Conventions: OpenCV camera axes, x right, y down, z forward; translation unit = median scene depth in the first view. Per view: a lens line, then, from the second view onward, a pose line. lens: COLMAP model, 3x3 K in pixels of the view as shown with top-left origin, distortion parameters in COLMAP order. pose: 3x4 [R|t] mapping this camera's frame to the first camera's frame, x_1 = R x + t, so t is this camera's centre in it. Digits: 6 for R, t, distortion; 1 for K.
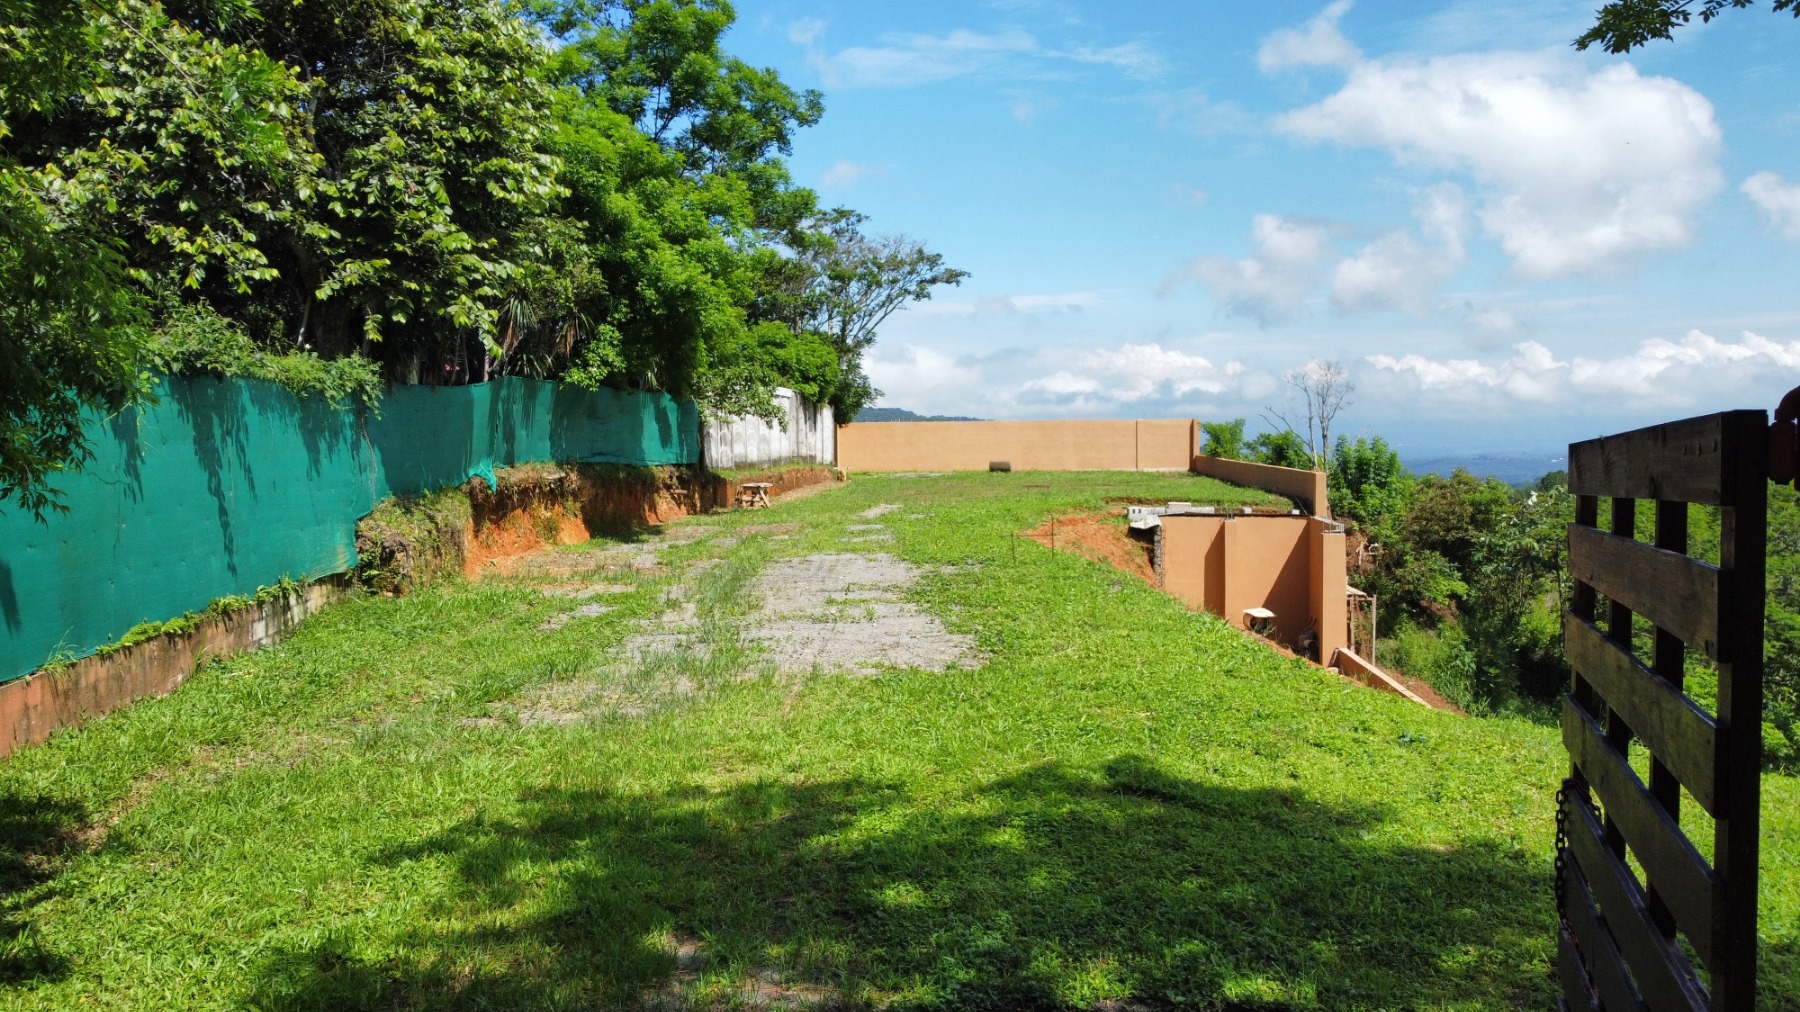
lens RADIAL K [[1334.7, 0, 904.8], [0, 1334.7, 513.4], [0, 0, 1]] dist [-0.019929, 0.000175]
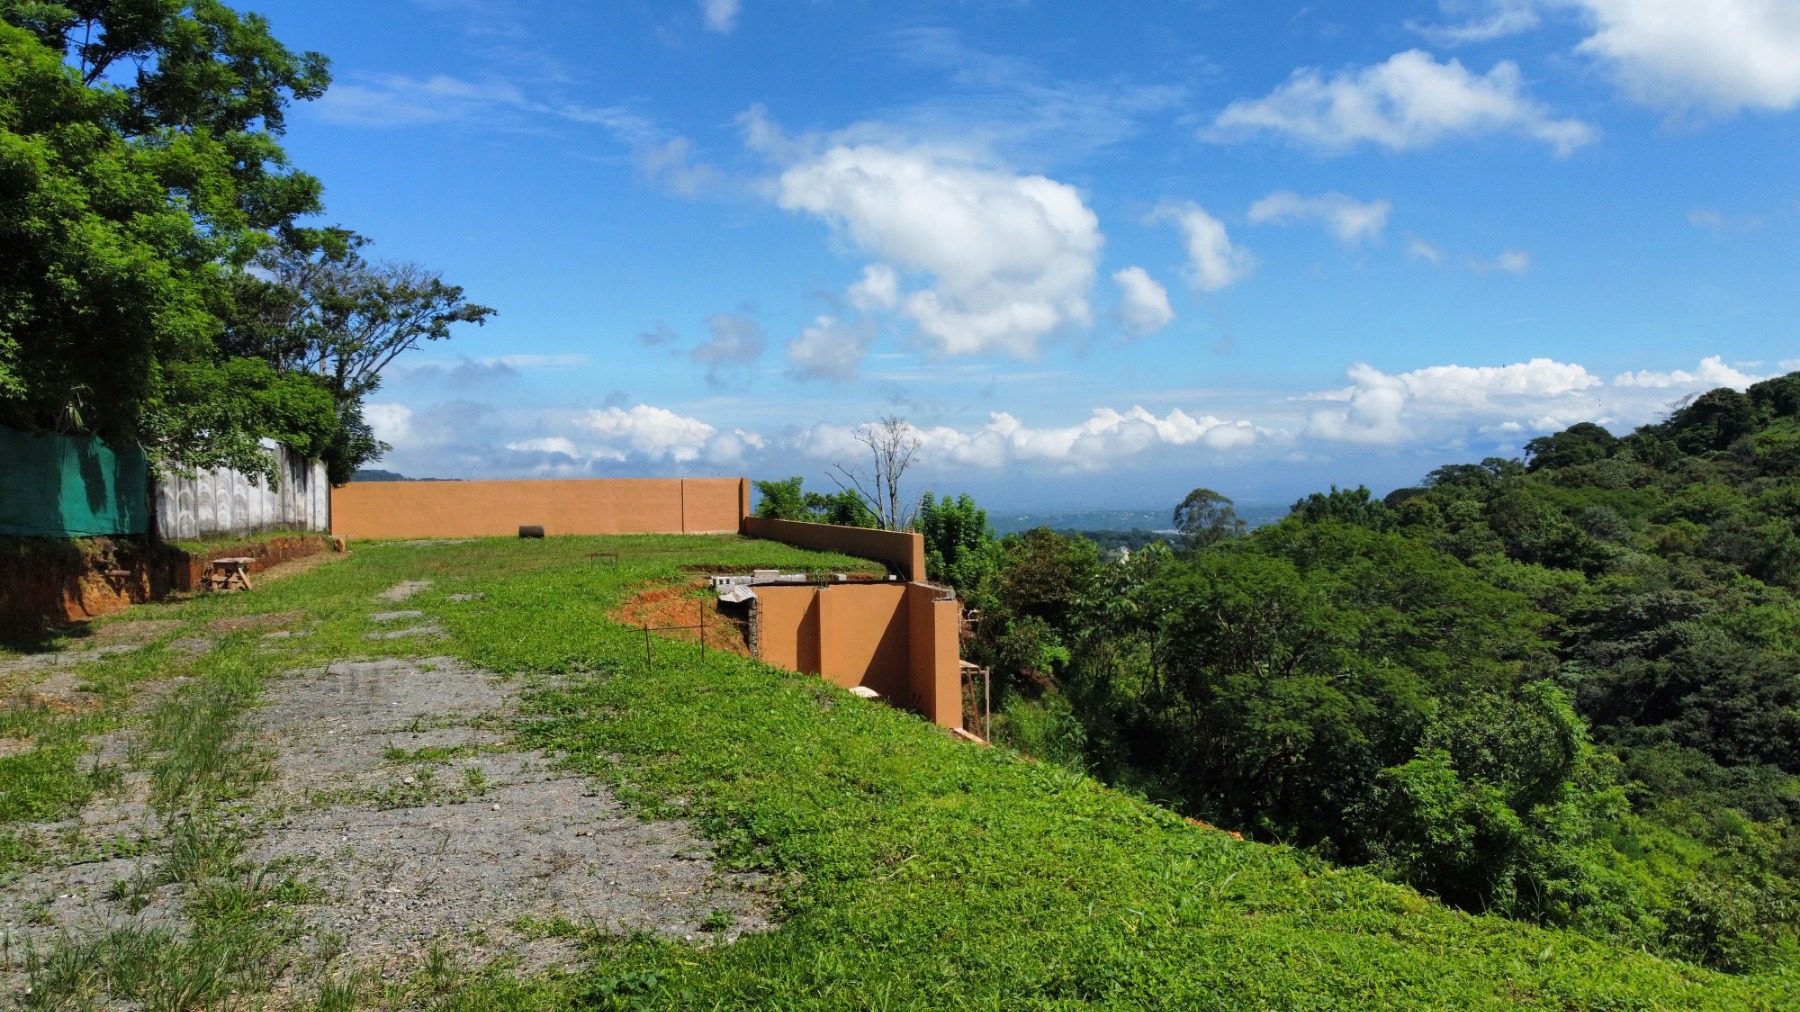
lens RADIAL K [[1334.7, 0, 904.8], [0, 1334.7, 513.4], [0, 0, 1]] dist [-0.019929, 0.000175]
pose [[0.932966, -0.008850, 0.359855, -0.025322], [0.025598, 0.998798, -0.041801, -0.006522], [-0.359052, 0.048210, 0.932071, 0.150962]]
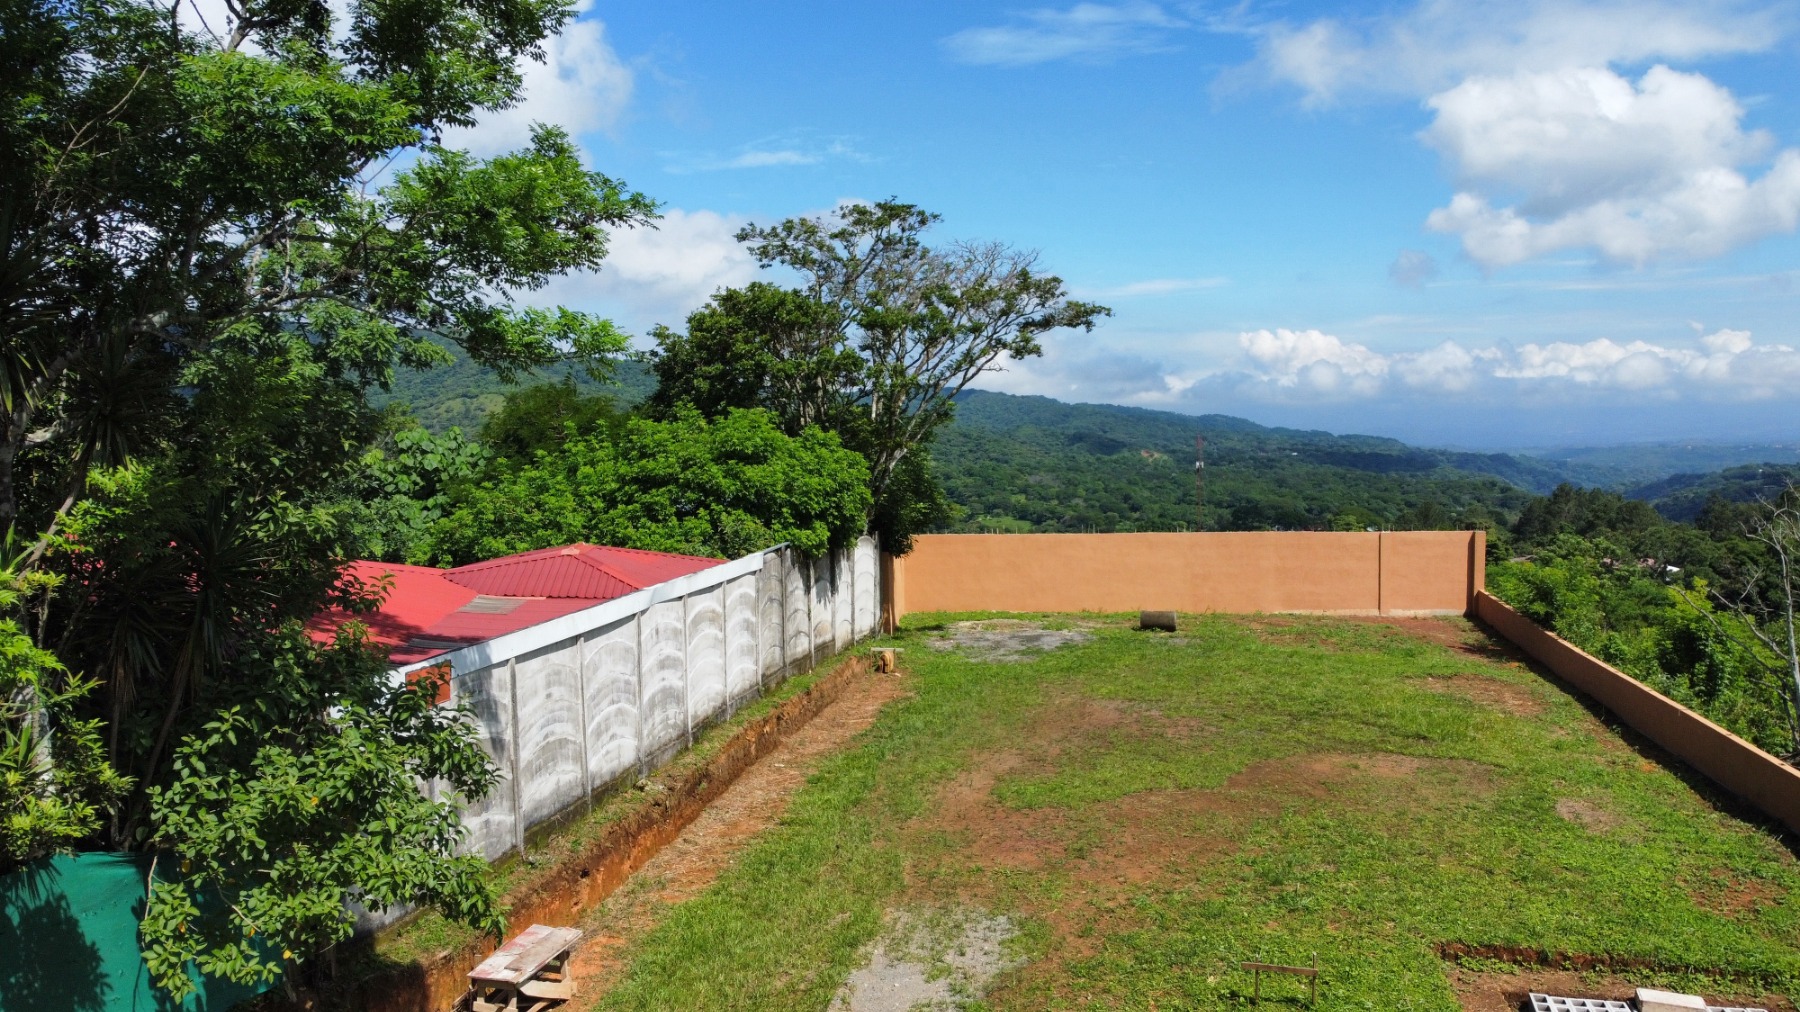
lens RADIAL K [[1334.7, 0, 904.8], [0, 1334.7, 513.4], [0, 0, 1]] dist [-0.019929, 0.000175]
pose [[0.994495, 0.006115, -0.104604, 0.033050], [-0.005229, 0.999948, 0.008745, -0.148408], [0.104652, -0.008150, 0.994475, 0.636015]]
